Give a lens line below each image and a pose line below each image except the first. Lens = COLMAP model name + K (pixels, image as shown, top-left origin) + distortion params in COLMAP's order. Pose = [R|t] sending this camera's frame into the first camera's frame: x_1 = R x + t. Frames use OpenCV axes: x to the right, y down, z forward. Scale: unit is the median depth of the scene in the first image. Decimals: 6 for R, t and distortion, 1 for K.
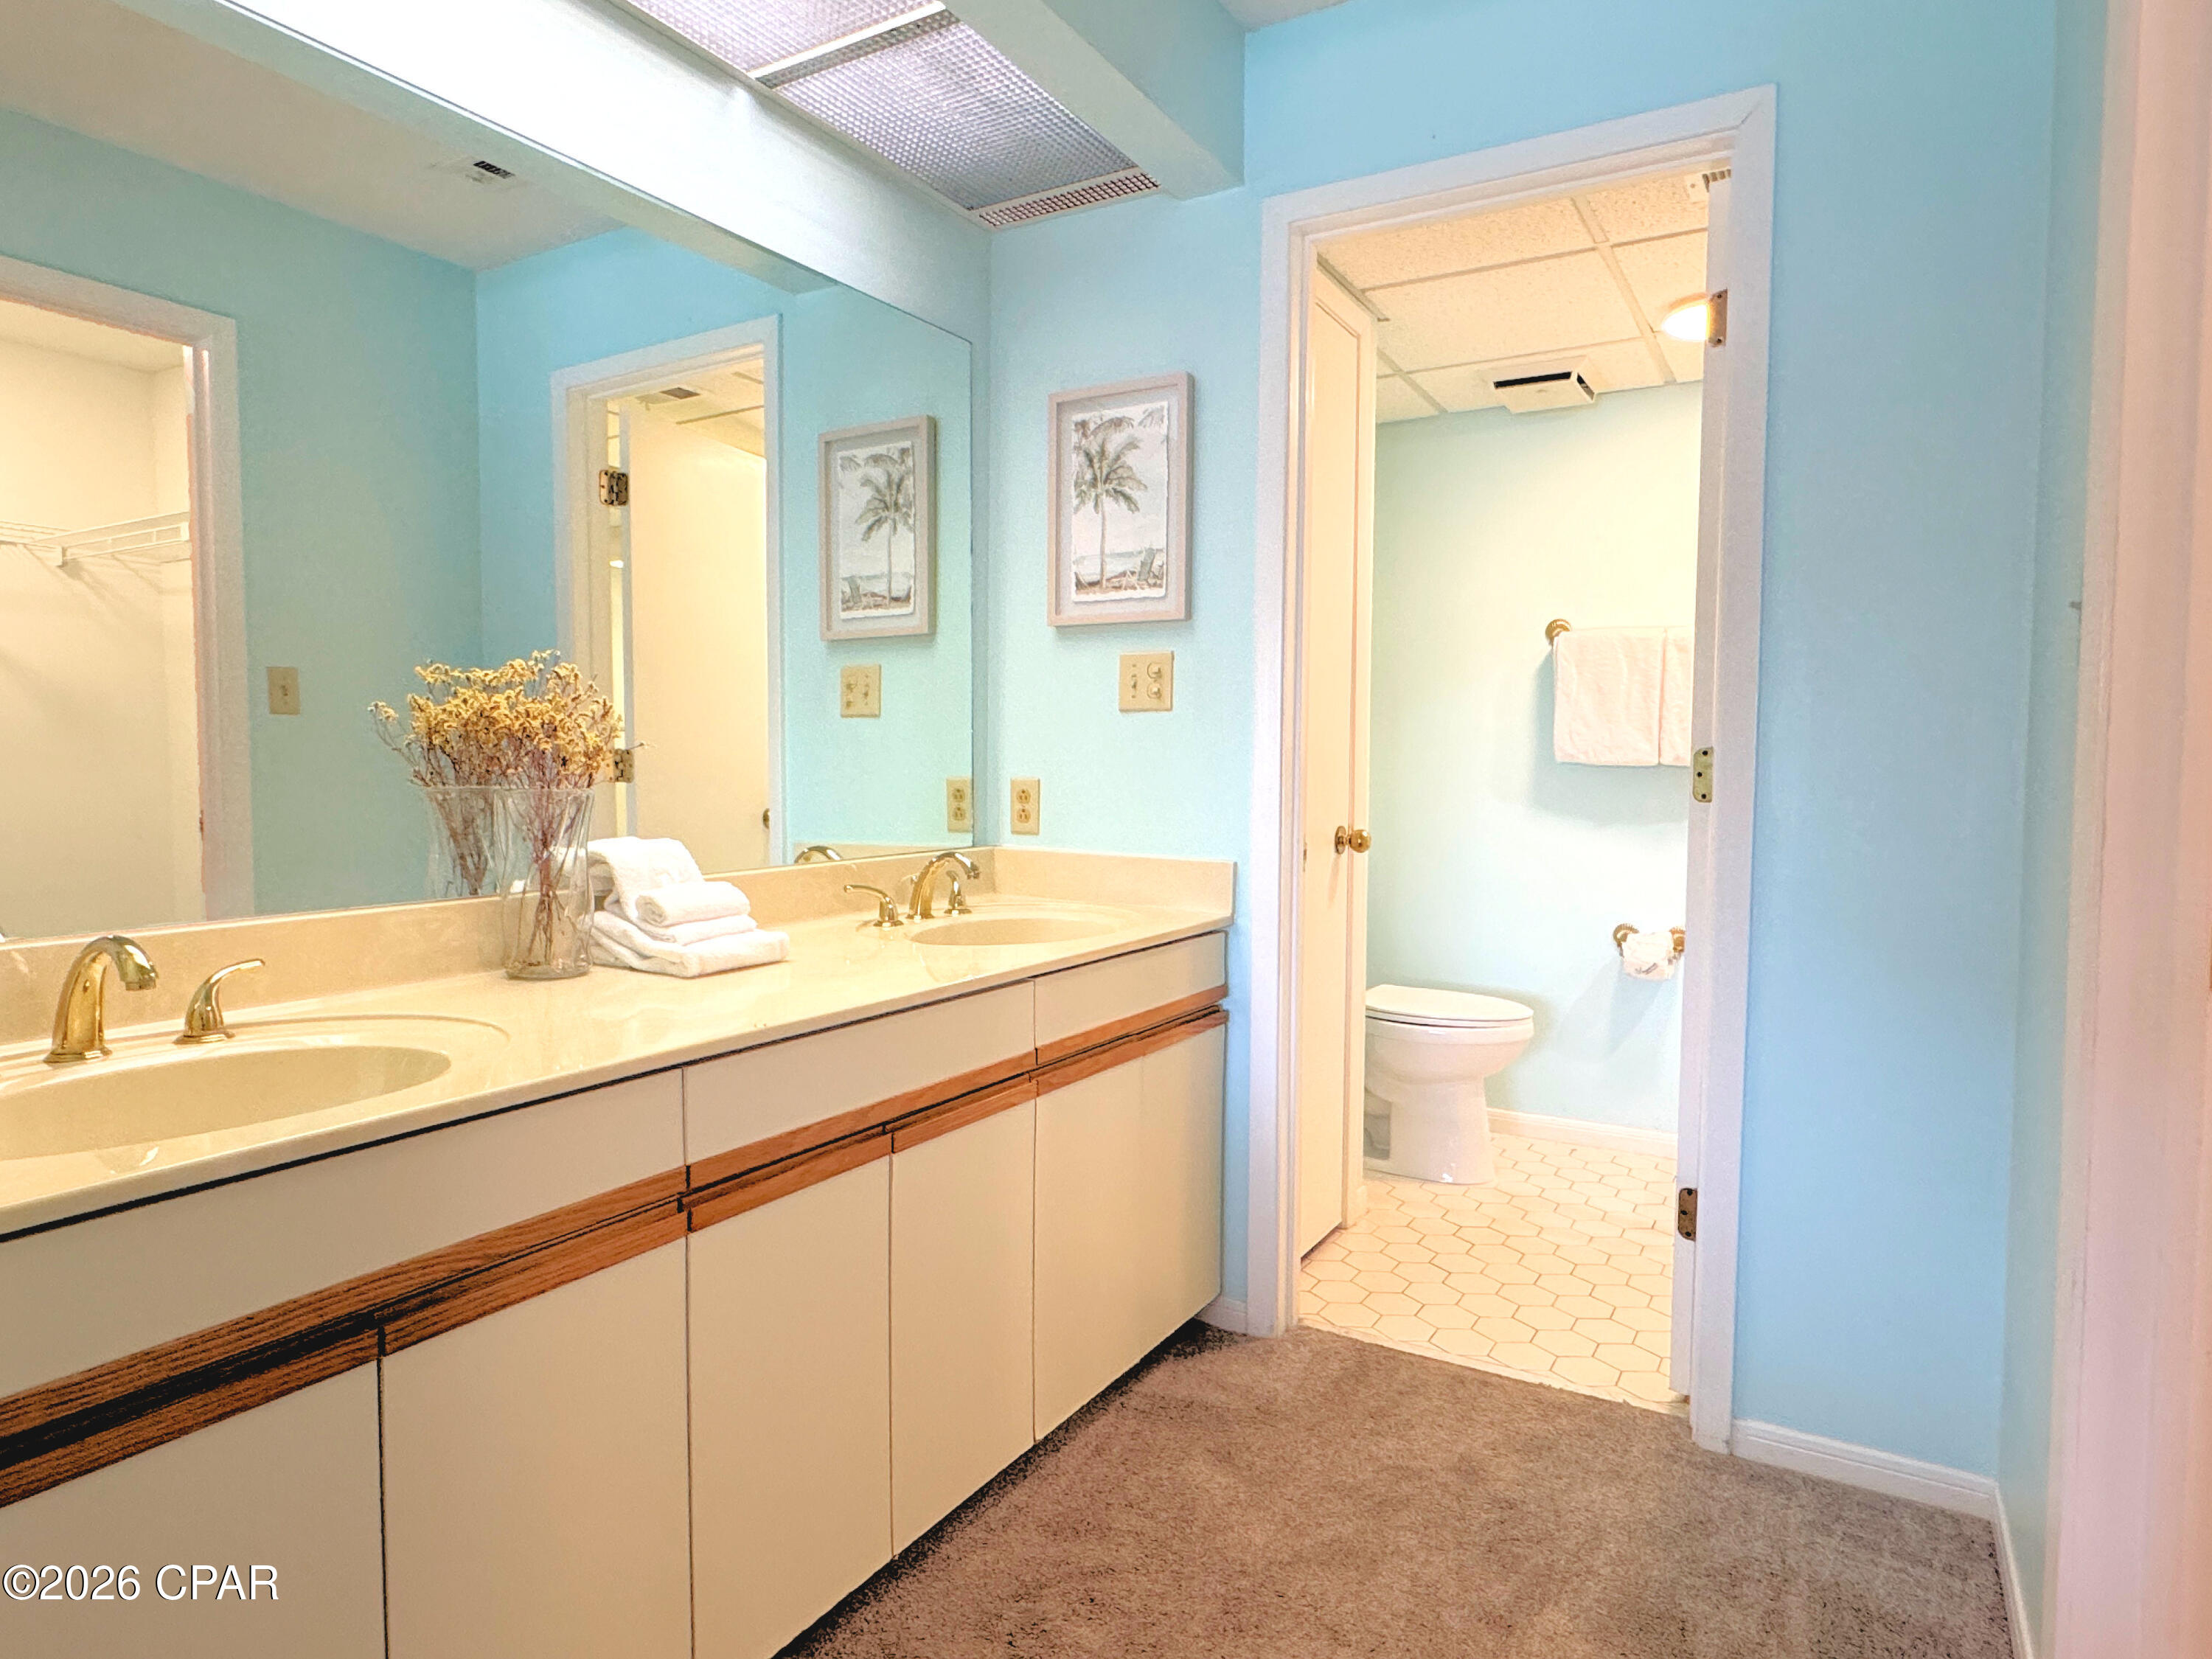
lens RADIAL K [[1290.4, 0, 1106.0], [0, 1290.4, 829.5], [0, 0, 1]] dist [-0.001793, -0.000363]
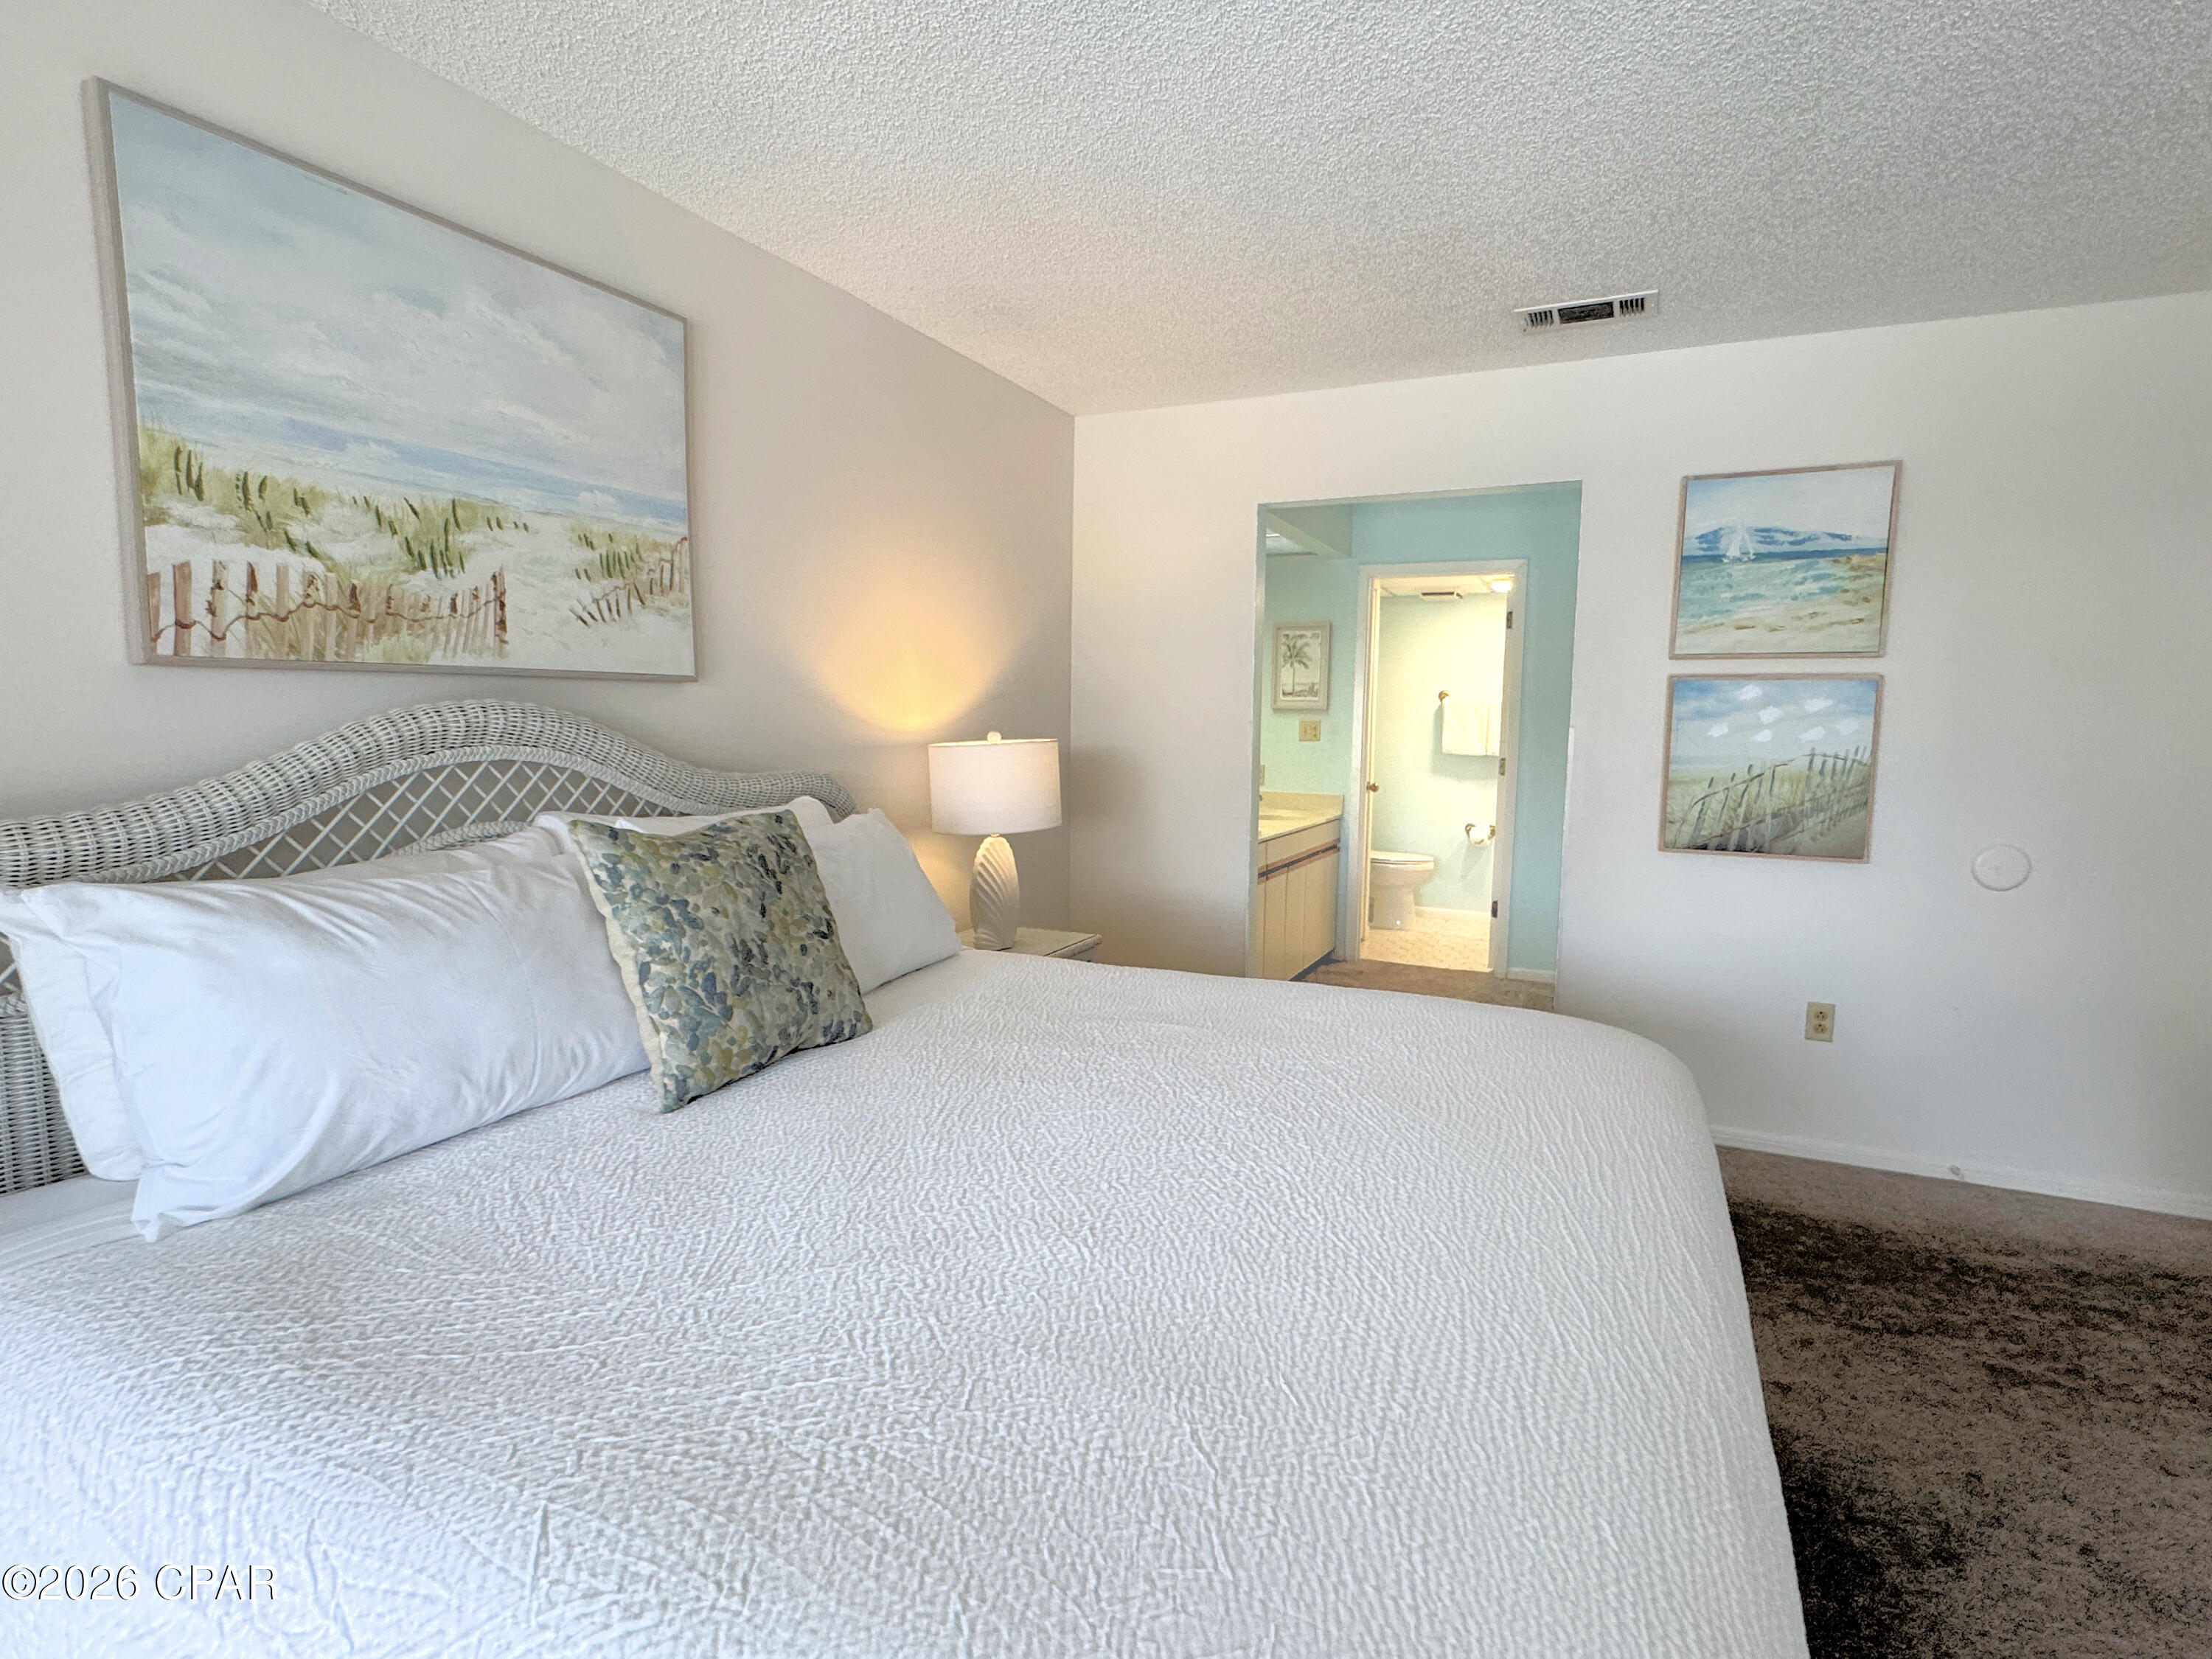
lens RADIAL K [[1100.1, 0, 1106.0], [0, 1100.1, 829.5], [0, 0, 1]] dist [-0.002190, -0.000461]
pose [[0.996584, -0.001168, 0.082571, -0.511198], [-0.002736, 0.998884, 0.047152, -0.009409], [-0.082534, -0.047217, 0.995469, -1.130598]]
